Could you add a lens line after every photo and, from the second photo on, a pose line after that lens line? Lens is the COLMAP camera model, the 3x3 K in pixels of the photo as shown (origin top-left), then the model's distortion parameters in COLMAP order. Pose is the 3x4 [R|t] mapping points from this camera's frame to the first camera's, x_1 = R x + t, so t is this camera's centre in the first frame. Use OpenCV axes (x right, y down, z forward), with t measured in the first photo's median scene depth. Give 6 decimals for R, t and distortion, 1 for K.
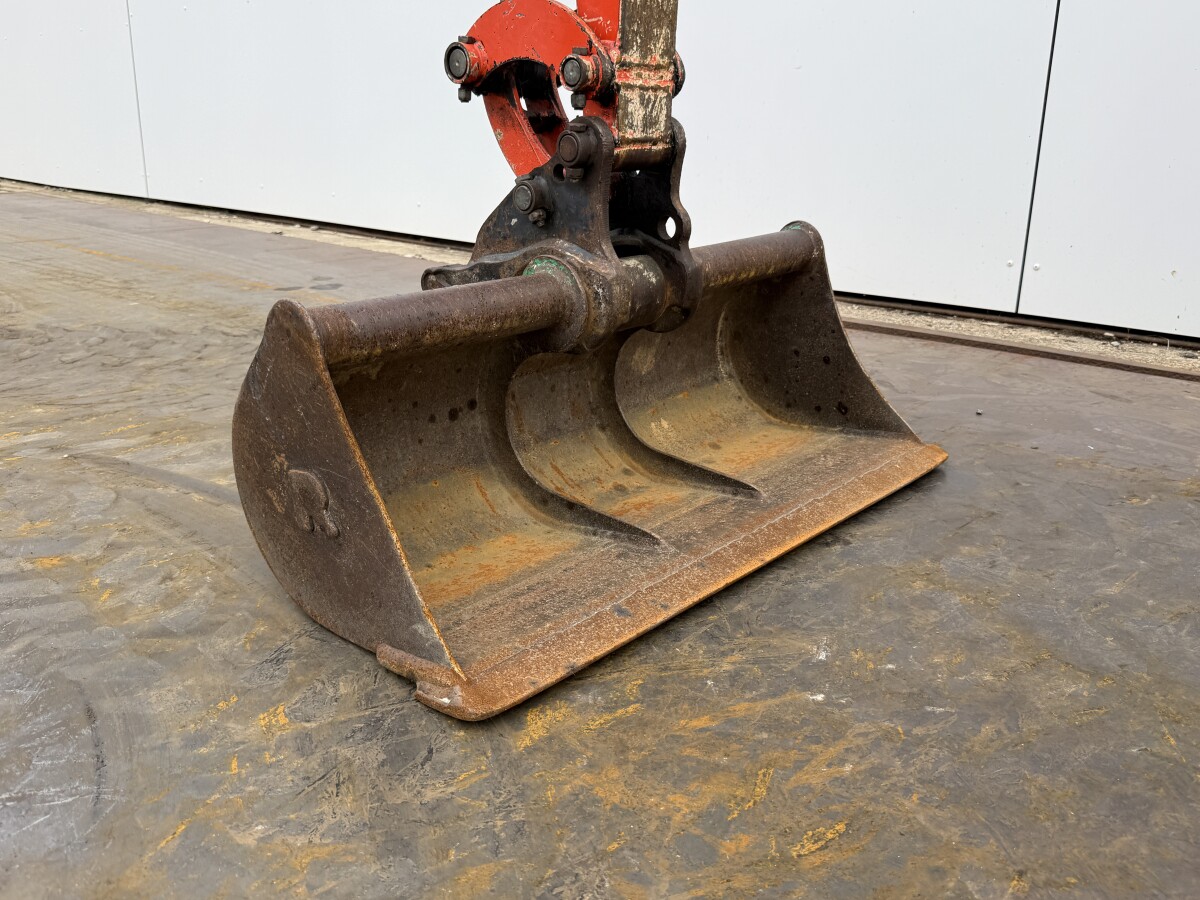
lens RADIAL K [[1003.9, 0, 604.4], [0, 1003.9, 452.9], [0, 0, 1]] dist [0.101776, -0.205675]
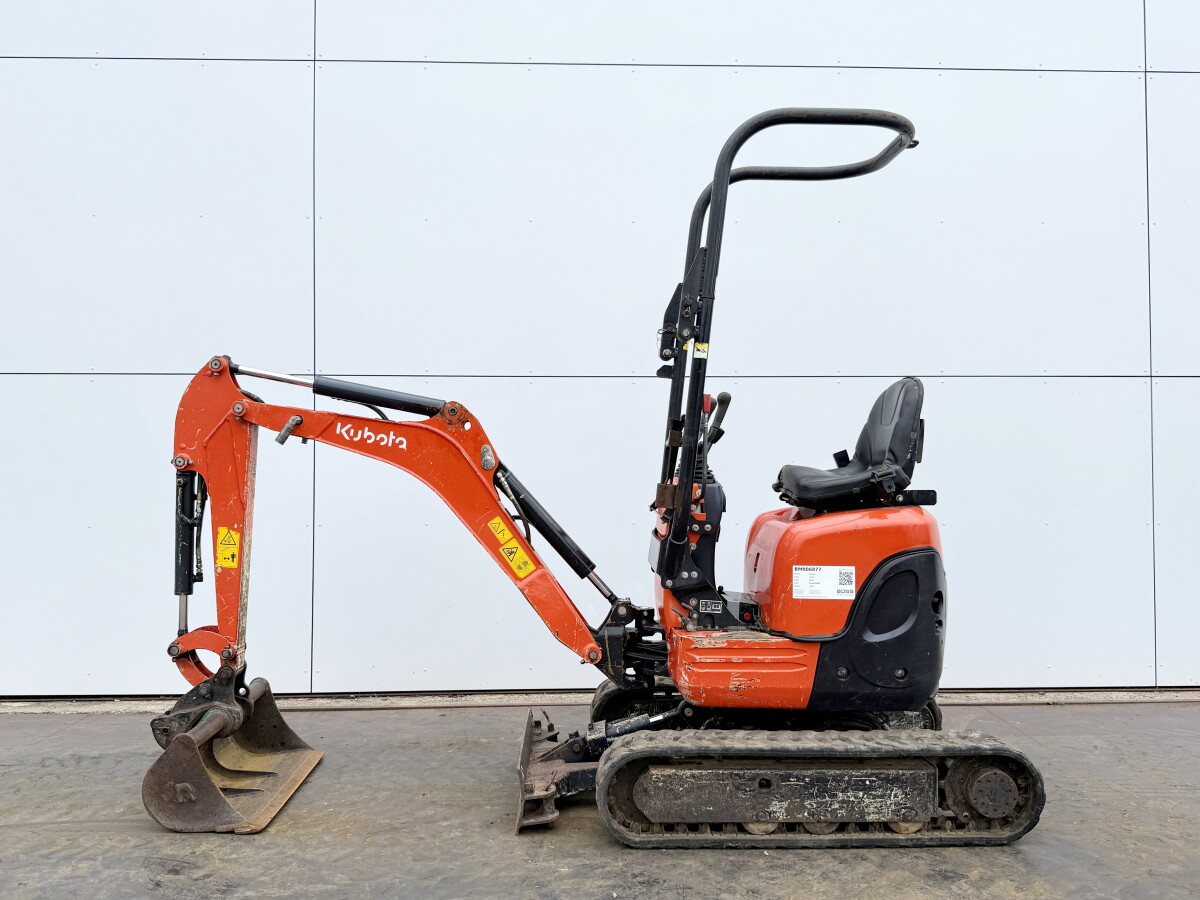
lens RADIAL K [[1003.9, 0, 604.2], [0, 1003.9, 443.7], [0, 0, 1]] dist [0.101776, -0.205675]
pose [[0.711352, 0.009600, 0.702771, -1.383975], [0.232354, 0.940472, -0.248038, 0.097440], [-0.663317, 0.339734, 0.666776, -2.142748]]
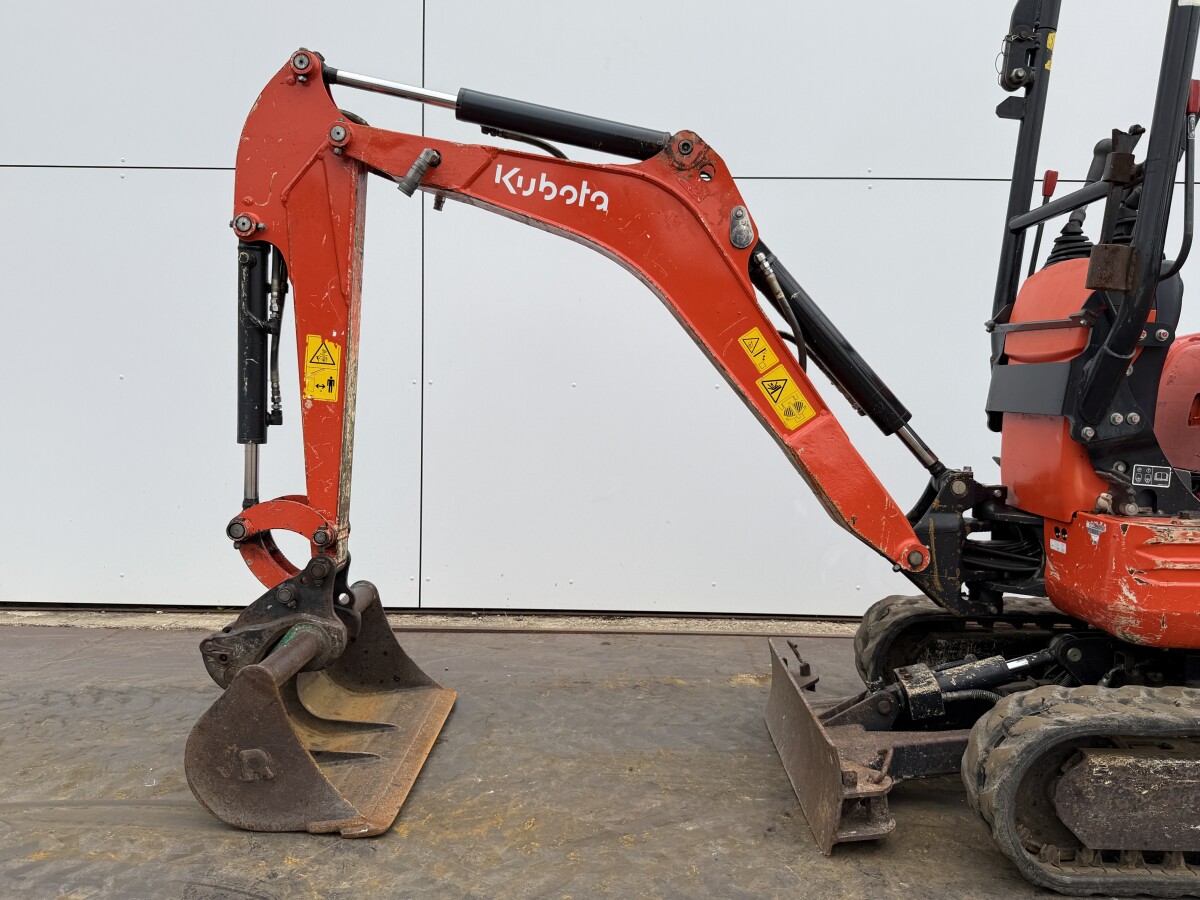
lens RADIAL K [[1003.9, 0, 605.3], [0, 1003.9, 439.7], [0, 0, 1]] dist [0.101776, -0.205675]
pose [[0.745666, -0.020977, 0.665990, -0.893534], [0.205132, 0.958188, -0.199492, -0.020004], [-0.633958, 0.285370, 0.718791, -0.874361]]
